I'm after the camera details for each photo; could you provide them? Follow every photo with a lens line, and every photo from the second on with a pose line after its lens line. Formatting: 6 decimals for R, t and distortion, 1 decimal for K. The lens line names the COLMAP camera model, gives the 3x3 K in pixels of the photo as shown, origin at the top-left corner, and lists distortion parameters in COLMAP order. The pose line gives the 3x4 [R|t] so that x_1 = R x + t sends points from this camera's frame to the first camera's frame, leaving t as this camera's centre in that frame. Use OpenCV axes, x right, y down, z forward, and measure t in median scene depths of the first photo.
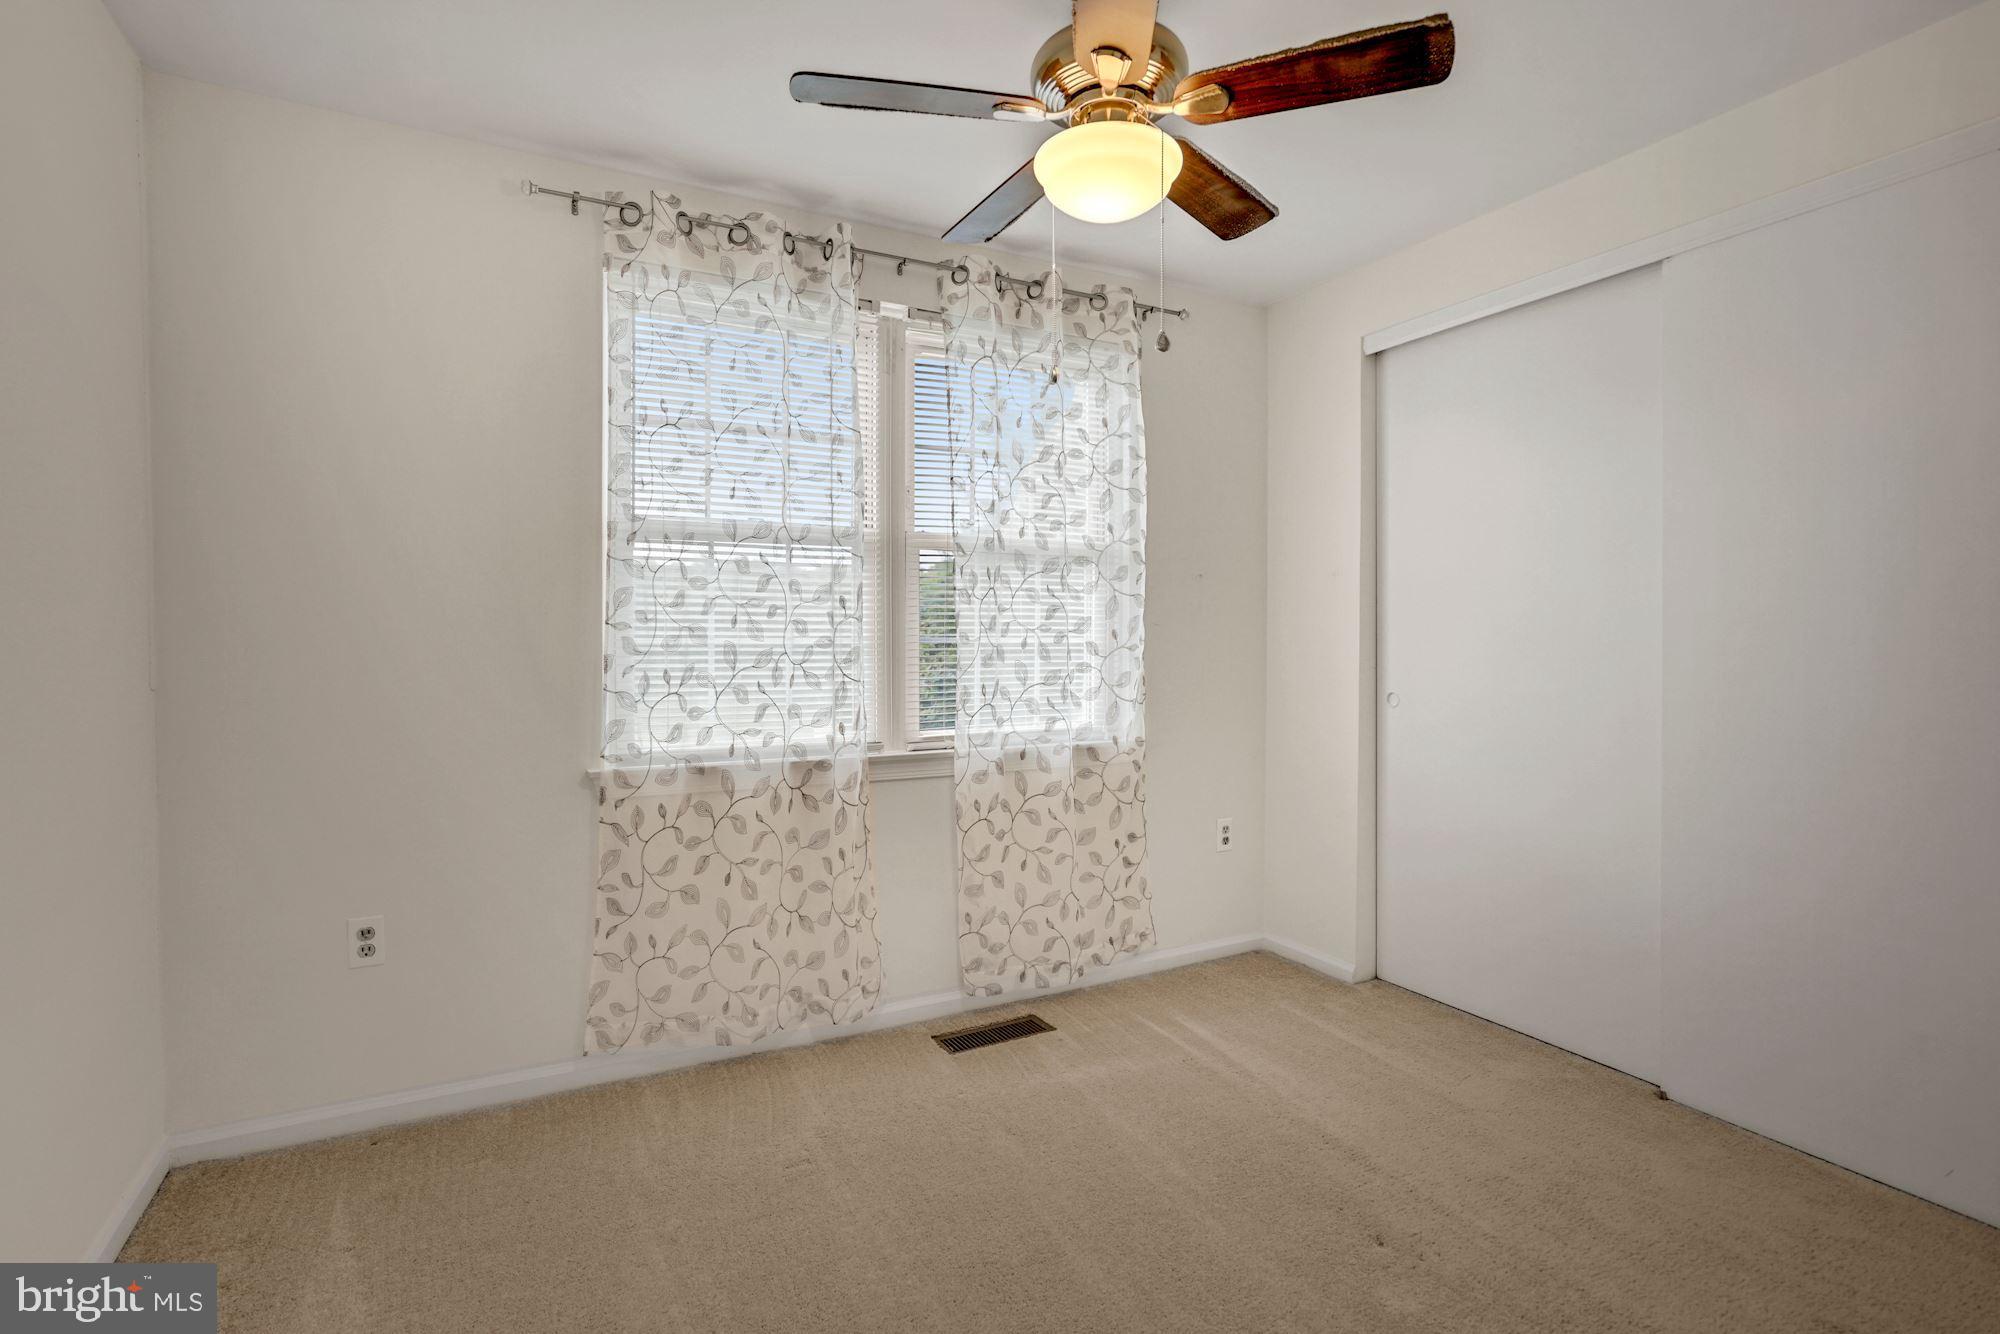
lens RADIAL K [[945.7, 0, 1018.1], [0, 945.7, 651.6], [0, 0, 1]] dist [-0.014010, 0.004937]
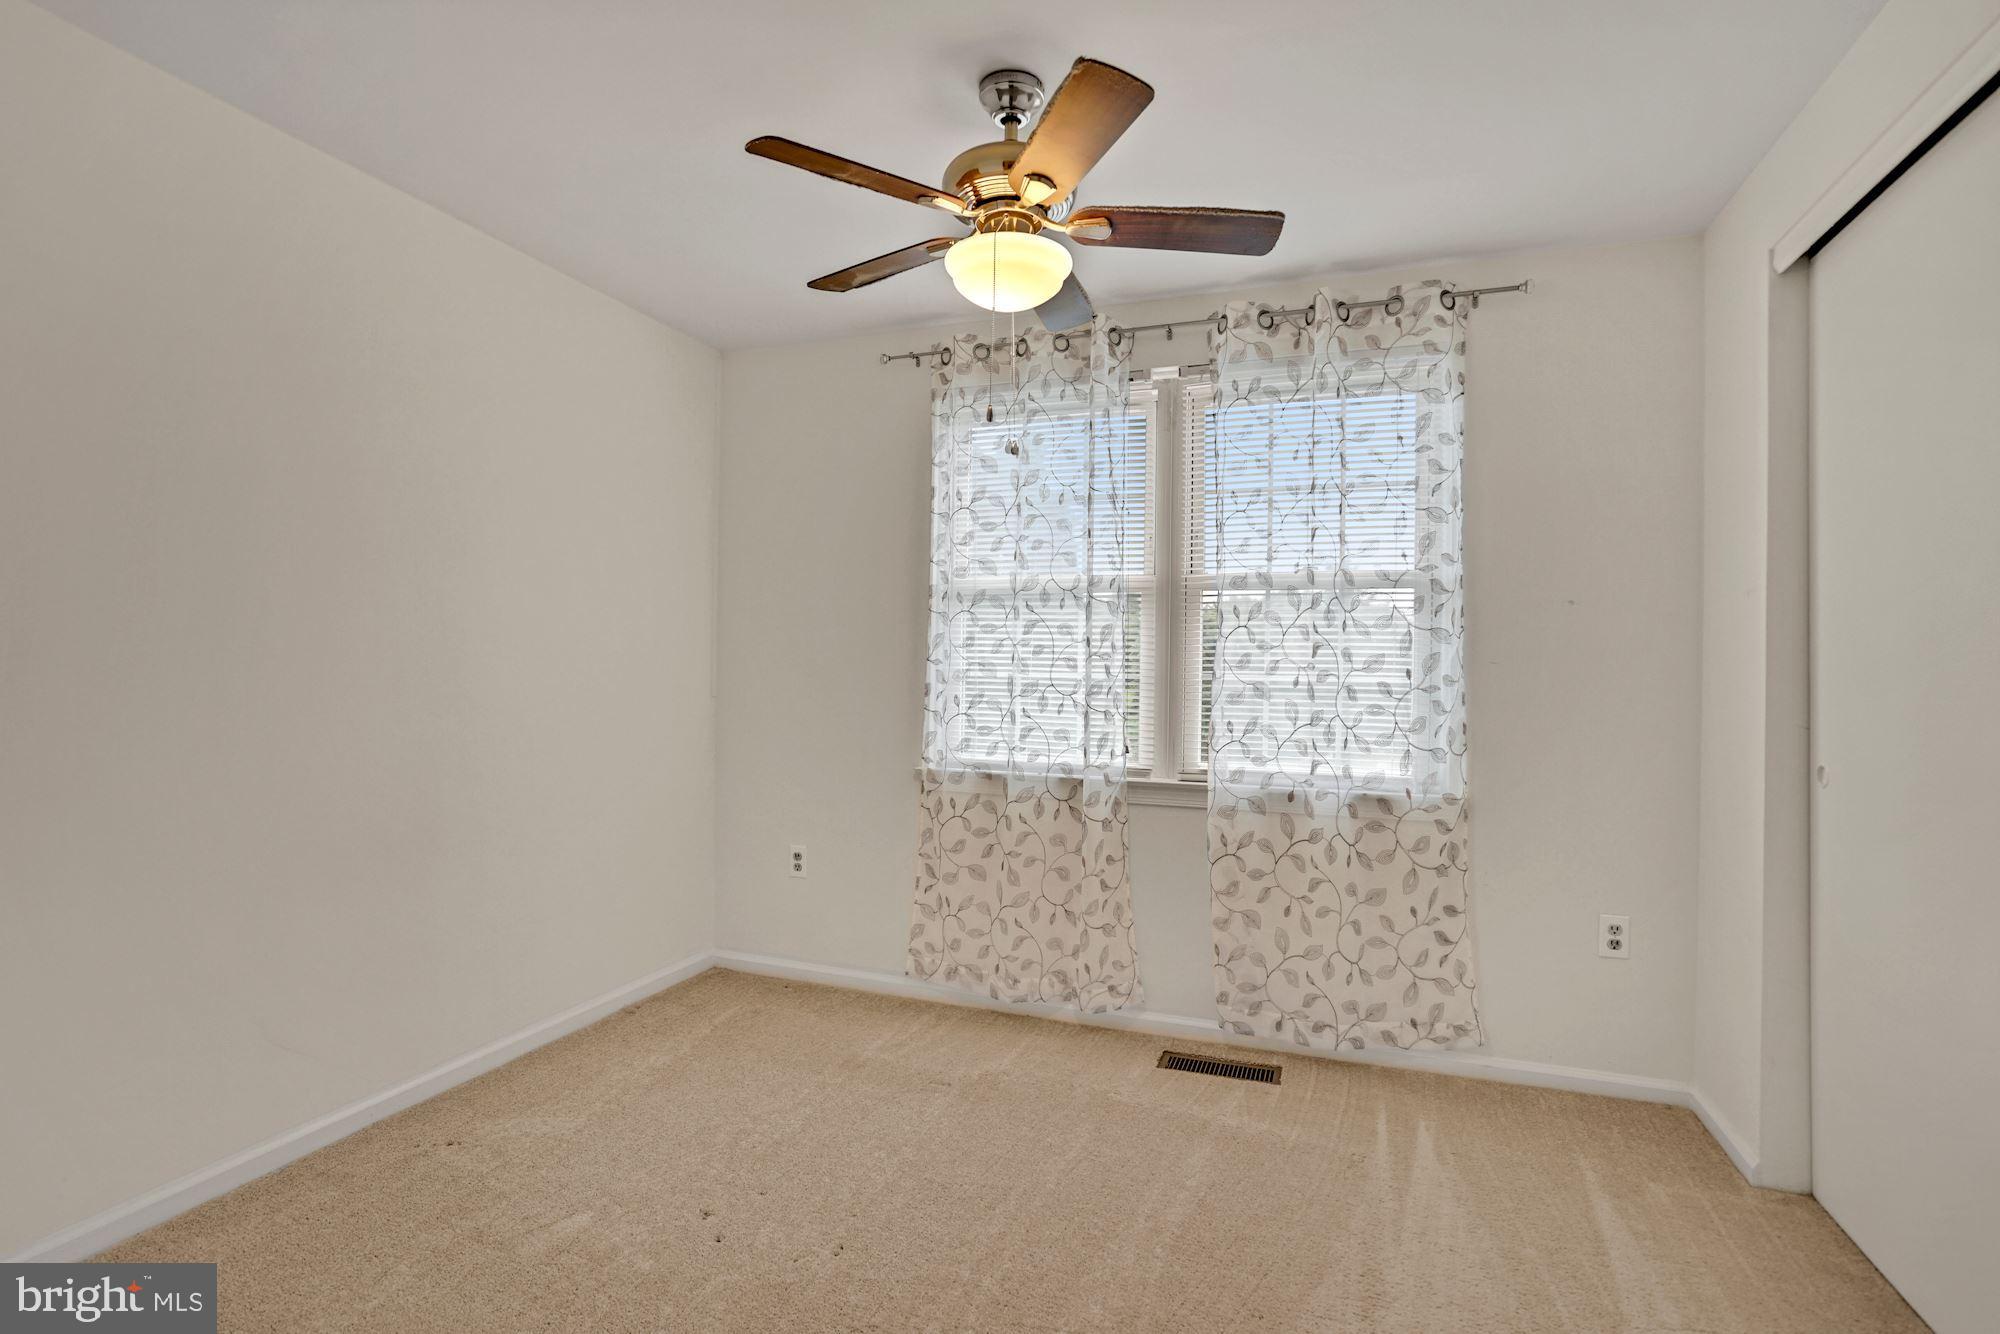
lens RADIAL K [[945.7, 0, 1018.7], [0, 945.7, 680.4], [0, 0, 1]] dist [-0.014010, 0.004937]
pose [[0.678085, 0.010860, -0.734903, 0.548661], [-0.028255, 0.999537, -0.011300, 0.009192], [0.734440, 0.028427, 0.678078, 0.144713]]
